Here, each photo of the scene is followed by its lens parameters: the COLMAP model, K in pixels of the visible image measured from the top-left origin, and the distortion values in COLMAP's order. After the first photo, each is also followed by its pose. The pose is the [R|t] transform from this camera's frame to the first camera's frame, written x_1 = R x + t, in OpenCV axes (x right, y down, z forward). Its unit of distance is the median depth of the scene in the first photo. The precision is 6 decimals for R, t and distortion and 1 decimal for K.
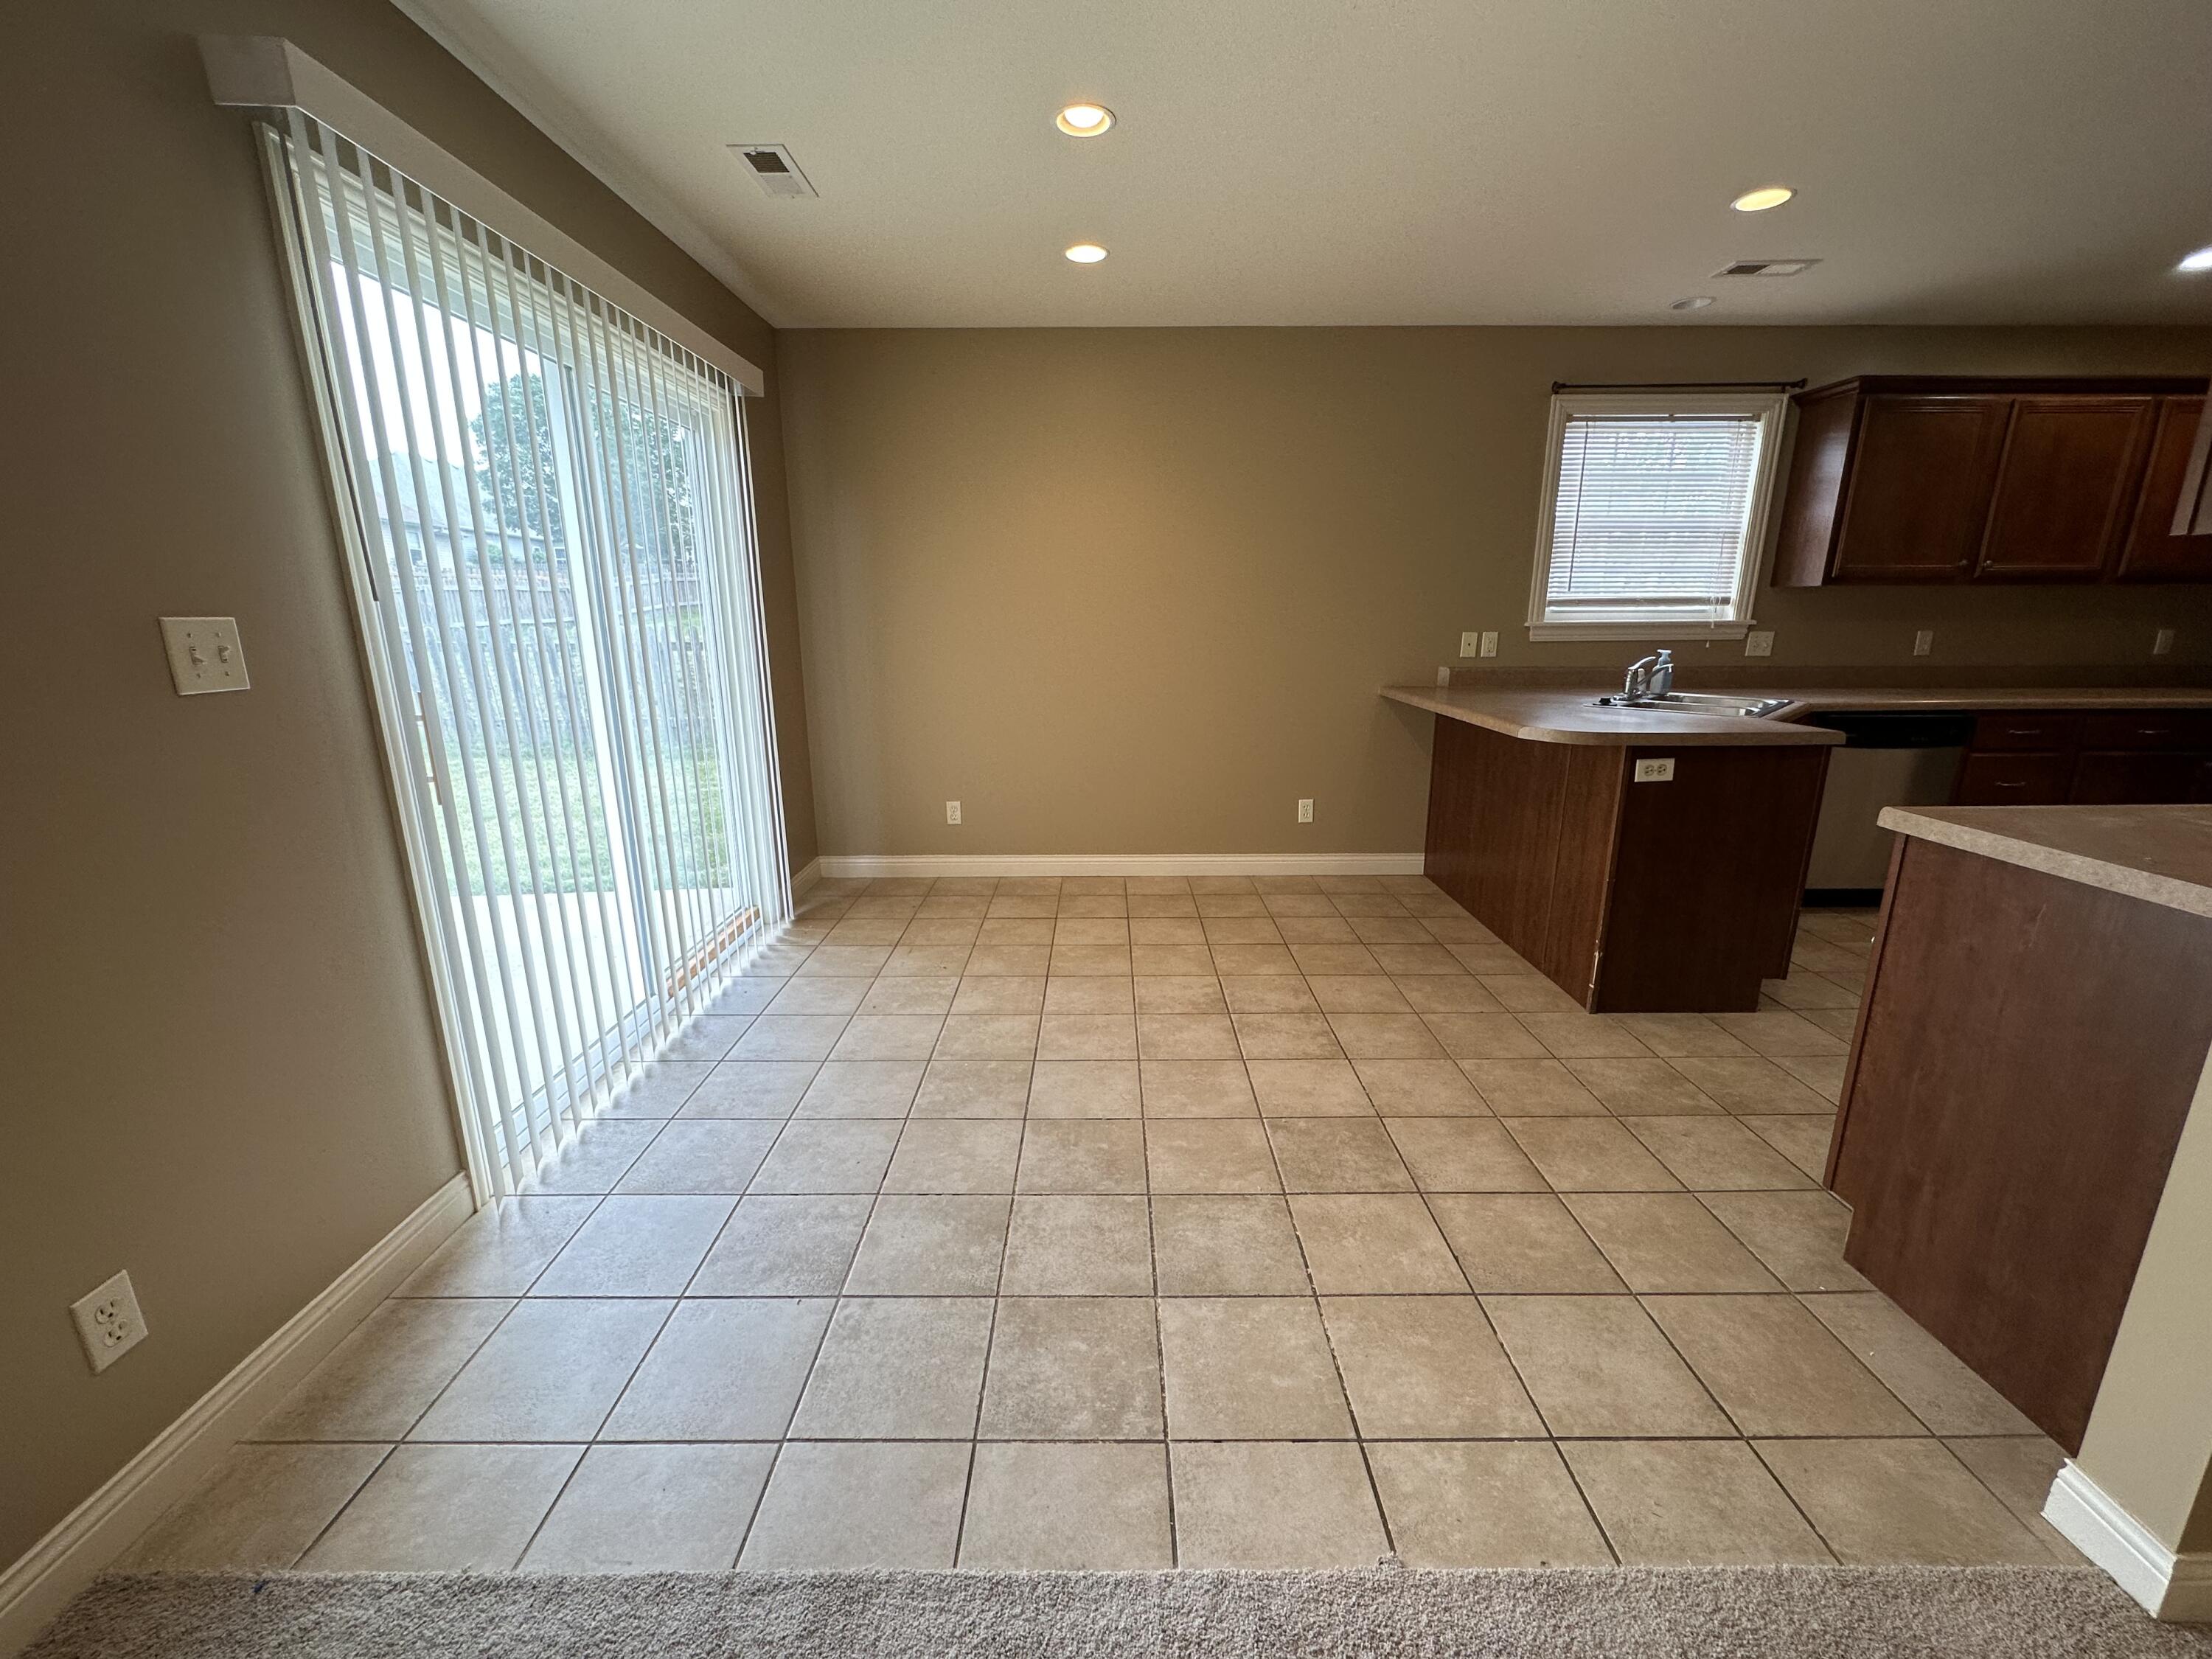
lens RADIAL K [[883.2, 0, 1106.0], [0, 883.2, 829.5], [0, 0, 1]] dist [-0.002716, 0.000492]
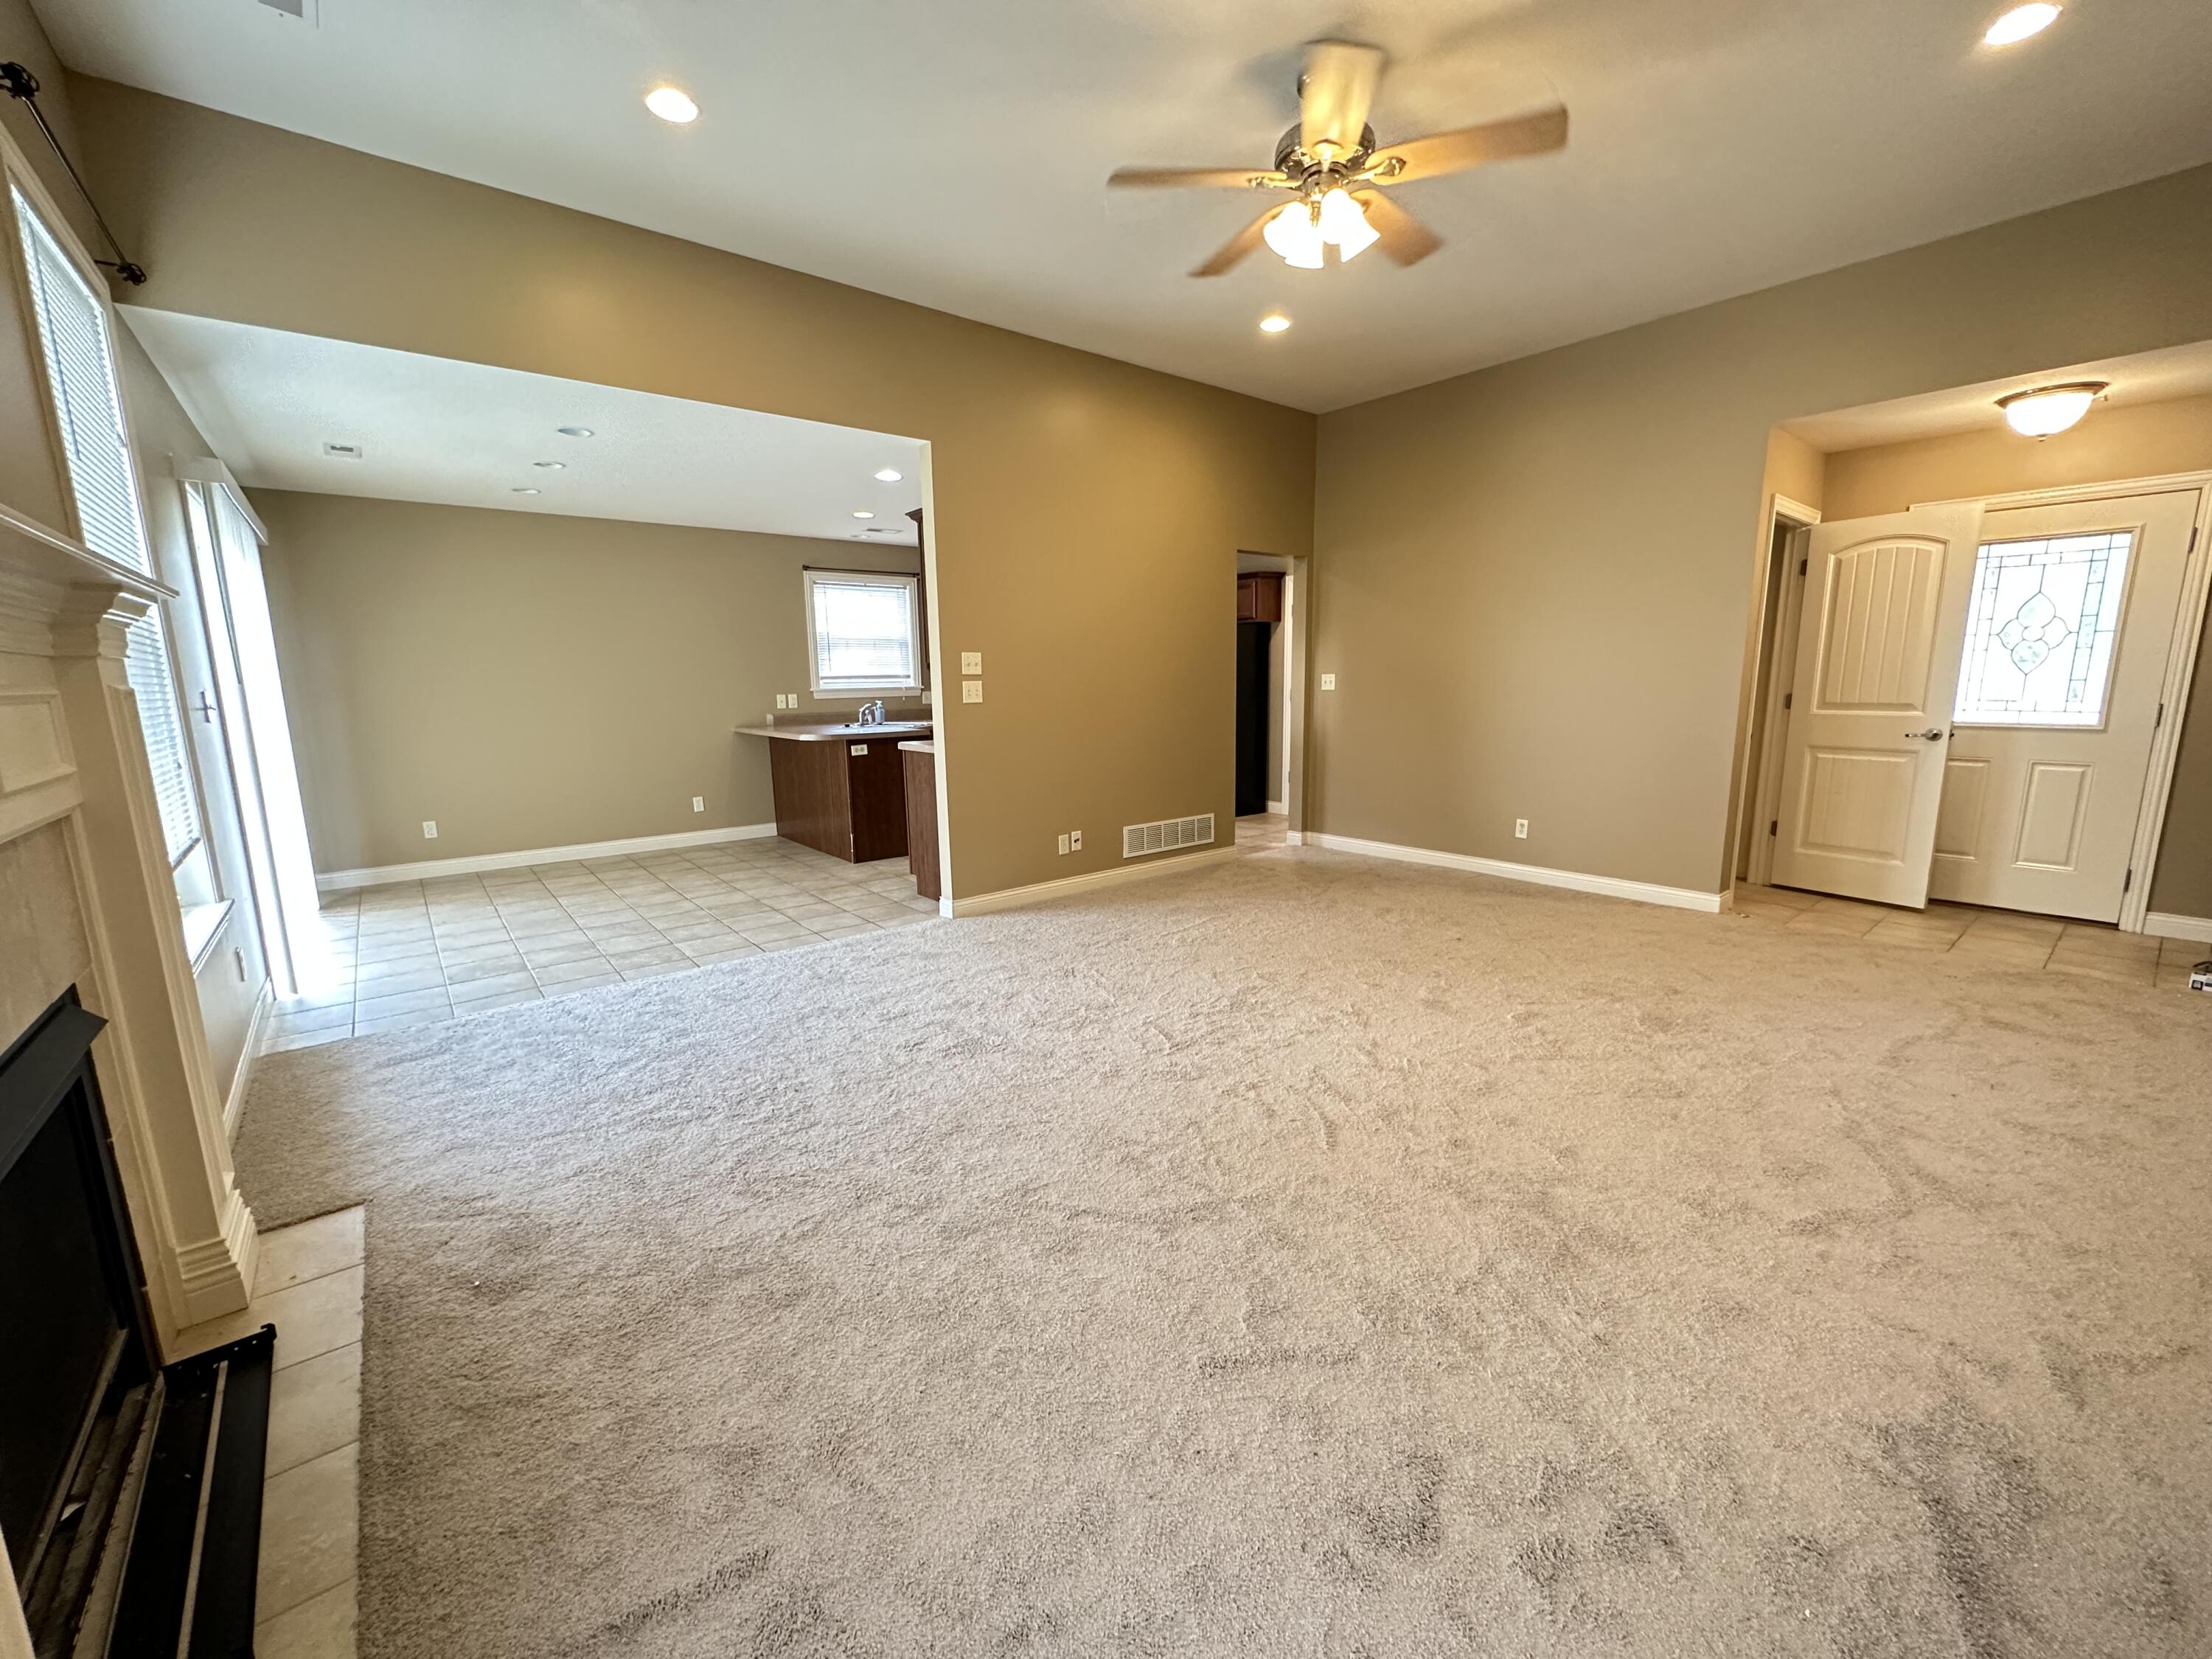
lens RADIAL K [[883.2, 0, 1106.0], [0, 883.2, 829.5], [0, 0, 1]] dist [-0.002716, 0.000492]
pose [[0.774711, -0.114401, 0.621881, -0.290584], [0.162627, 0.986462, -0.021124, 0.250822], [-0.611045, 0.117500, 0.782827, -1.011942]]
